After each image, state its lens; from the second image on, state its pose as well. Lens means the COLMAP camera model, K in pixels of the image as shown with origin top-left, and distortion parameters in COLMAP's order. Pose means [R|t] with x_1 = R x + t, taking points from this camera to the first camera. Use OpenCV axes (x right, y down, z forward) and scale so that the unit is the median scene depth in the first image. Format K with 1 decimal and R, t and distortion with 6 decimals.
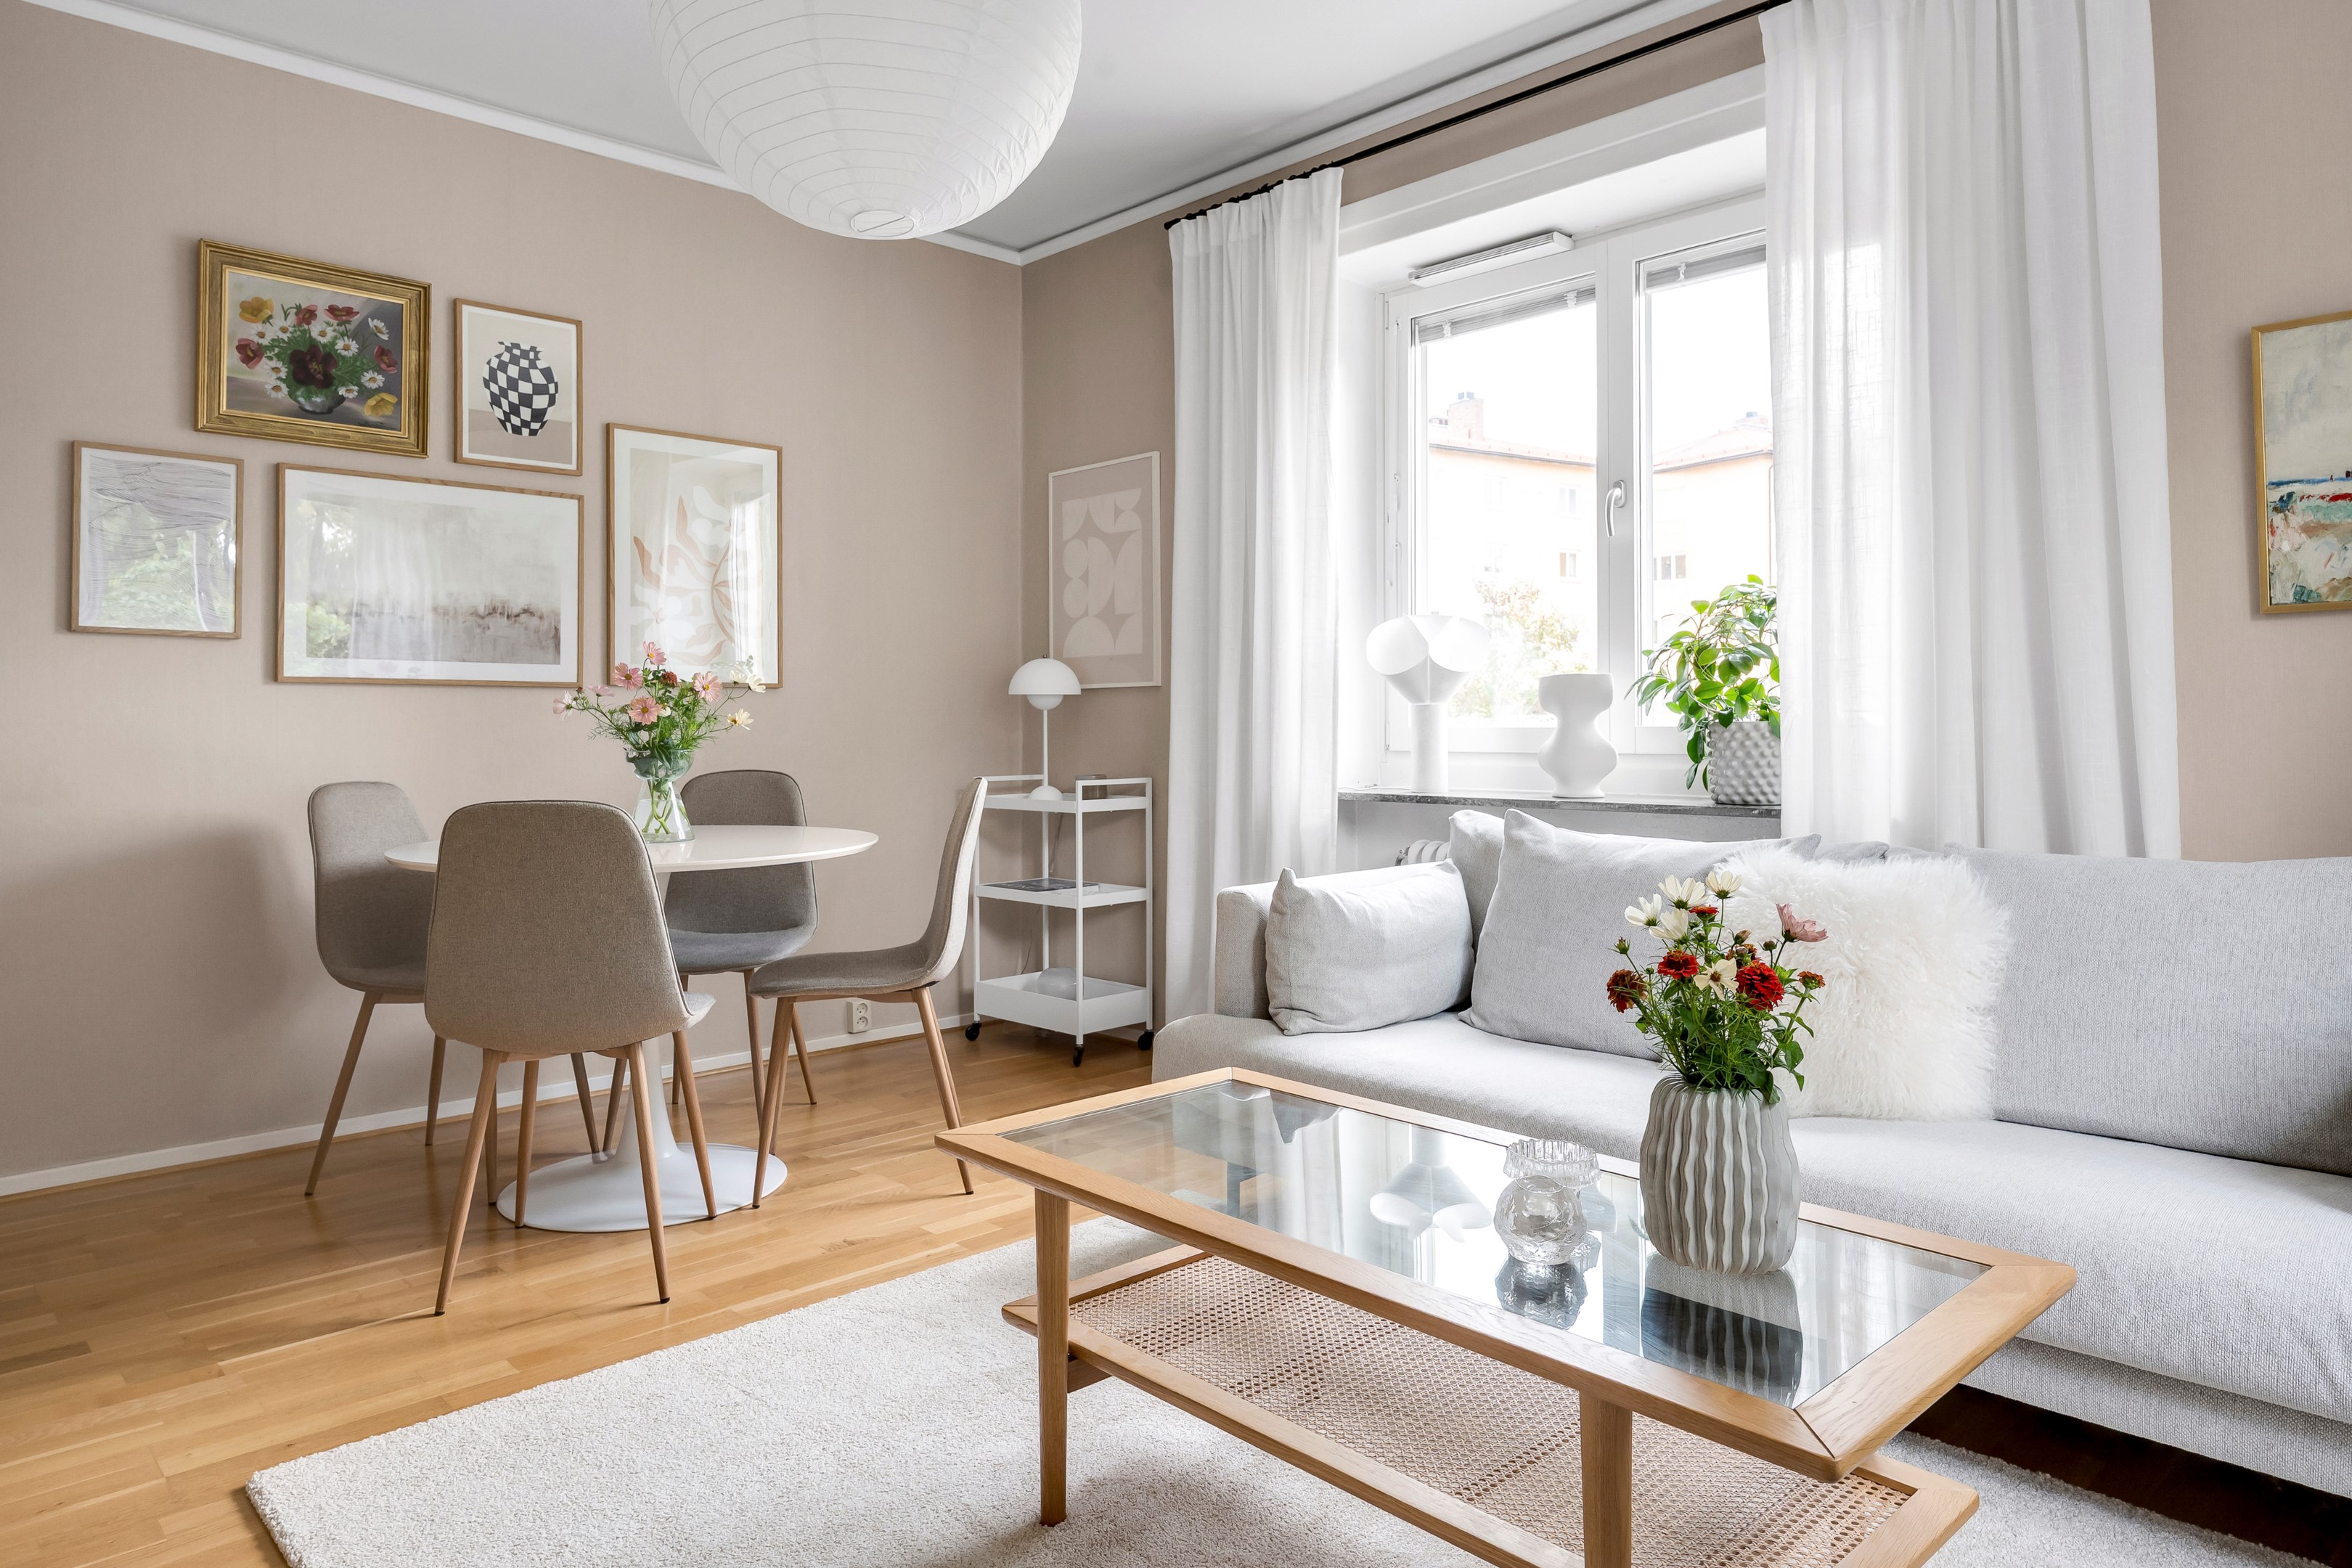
lens RADIAL K [[1486.0, 0, 1174.3], [0, 1486.0, 712.4], [0, 0, 1]] dist [0.001801, -0.002034]
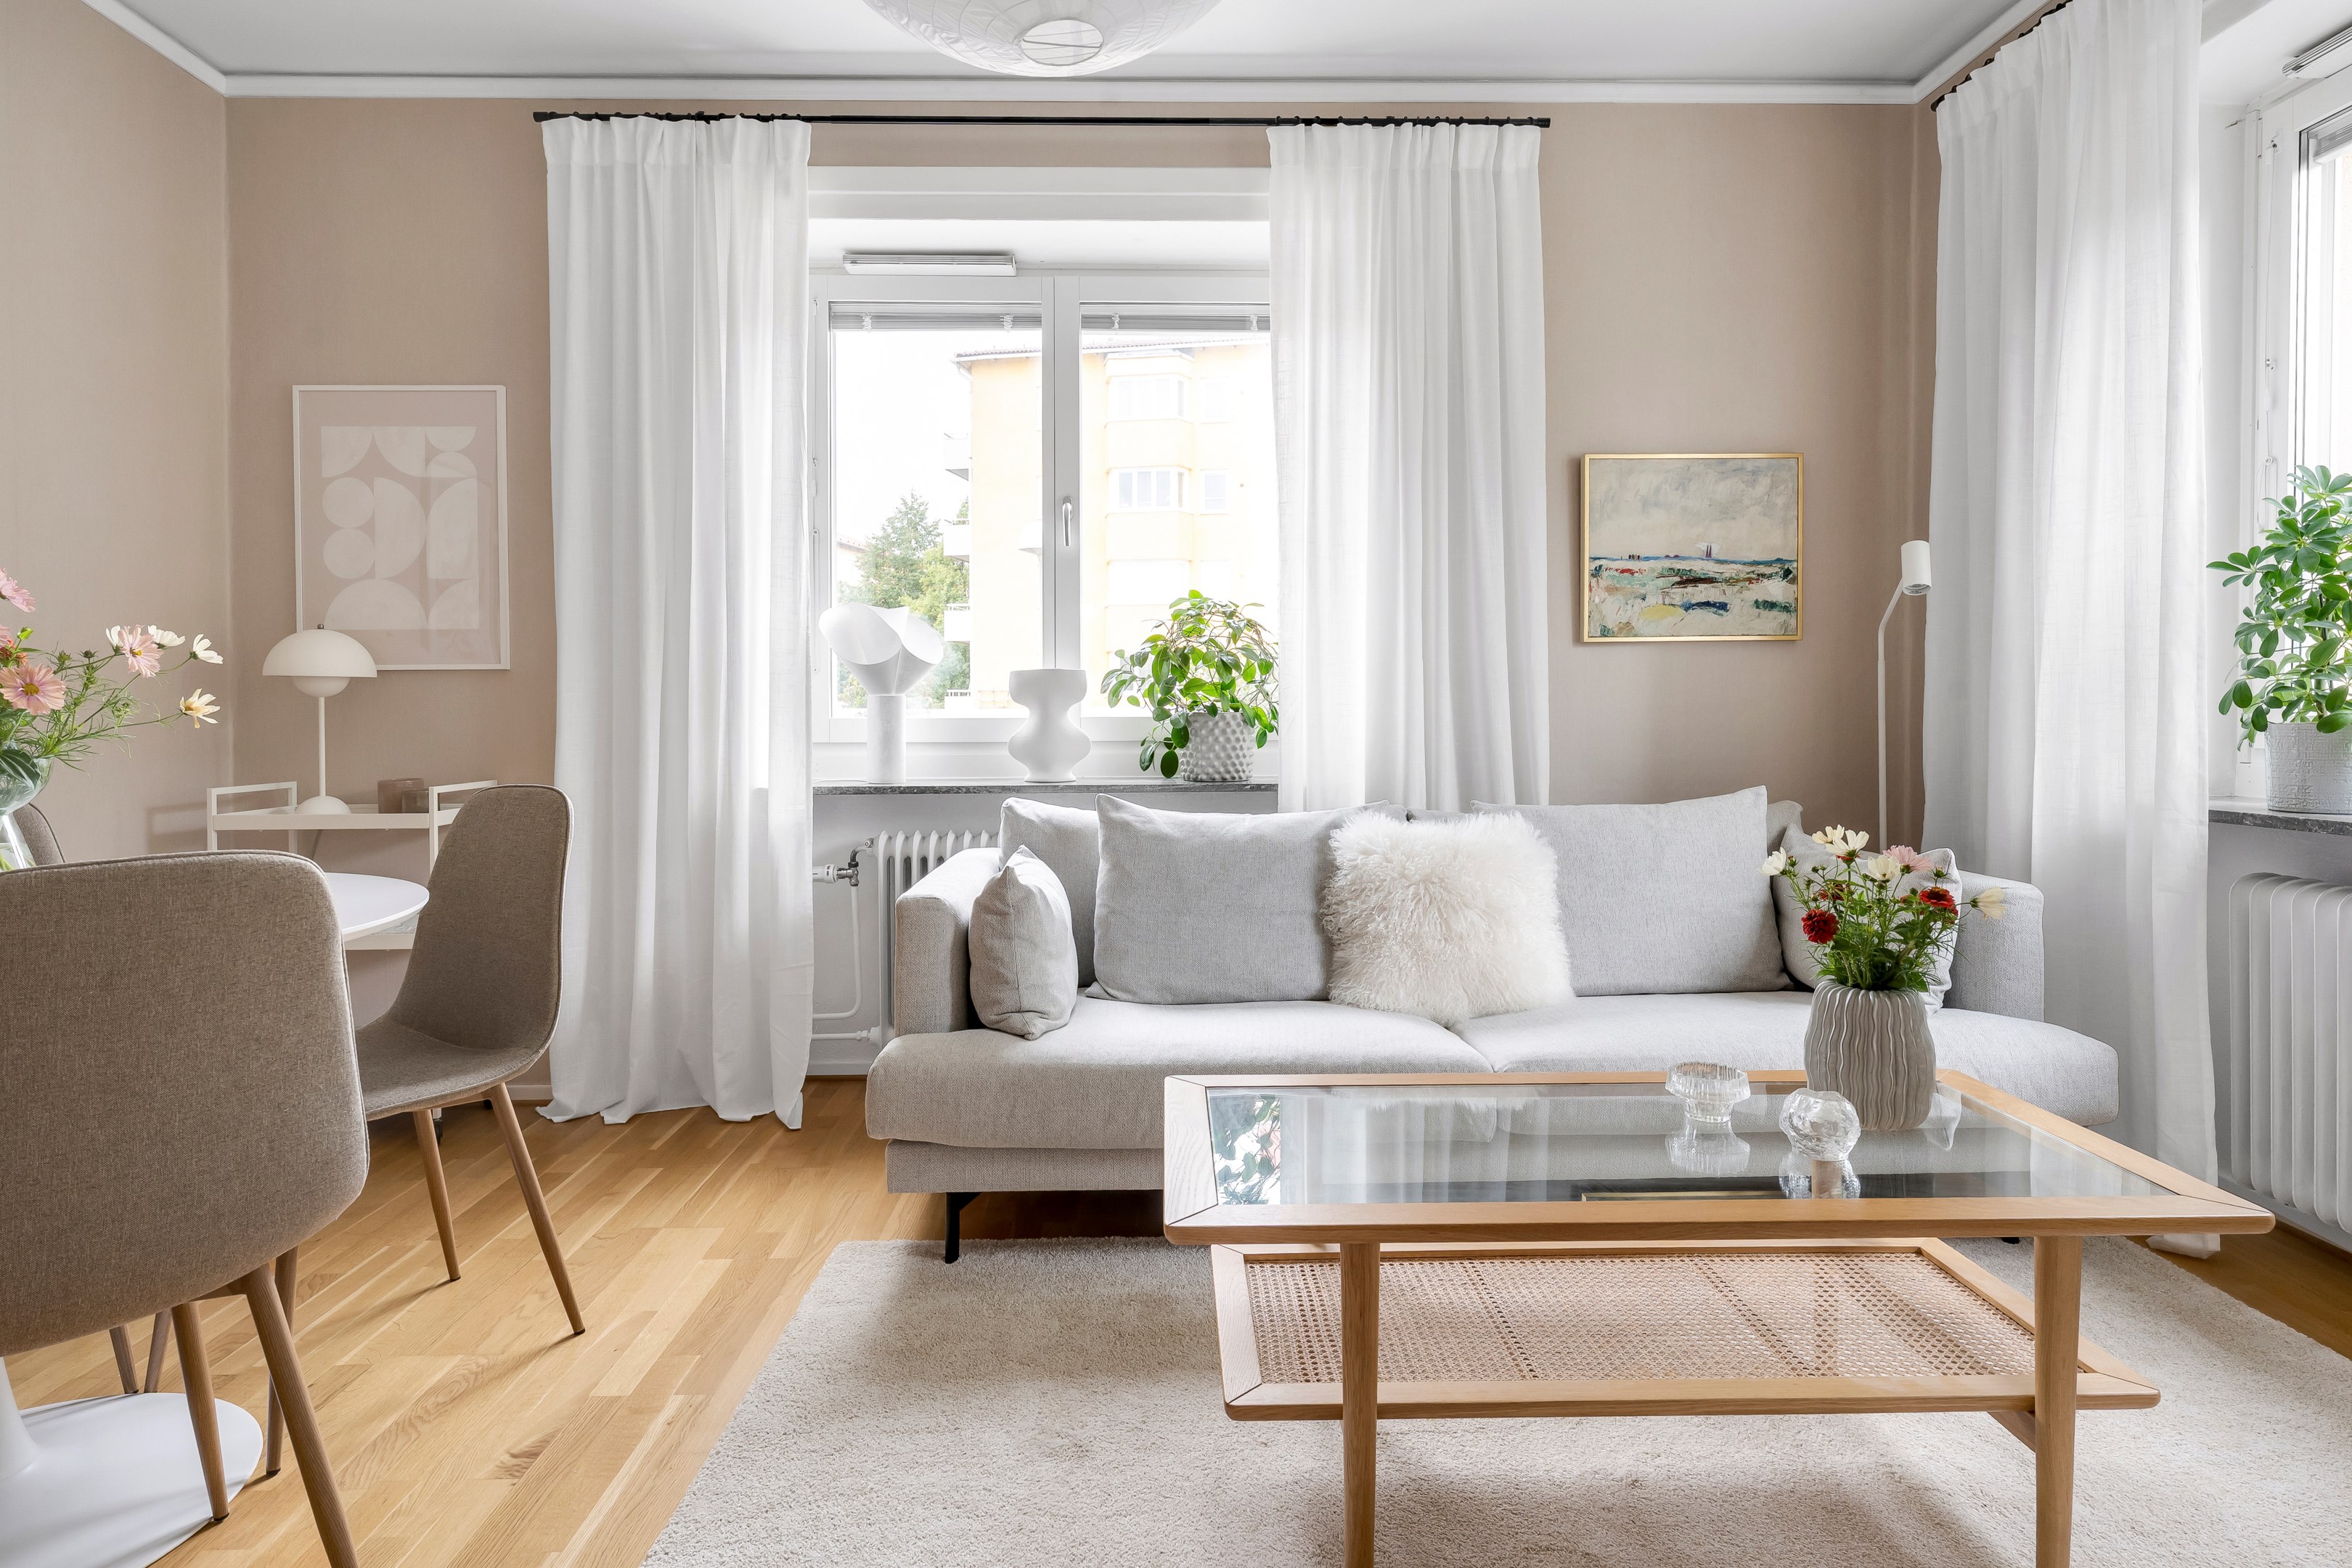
lens RADIAL K [[1273.0, 0, 1186.3], [0, 1273.0, 736.9], [0, 0, 1]] dist [0.001289, 0.002265]
pose [[0.667661, -0.012167, 0.744366, -0.355406], [-0.005484, 0.999759, 0.021260, 0.003600], [-0.744445, -0.018277, 0.667434, 0.292723]]
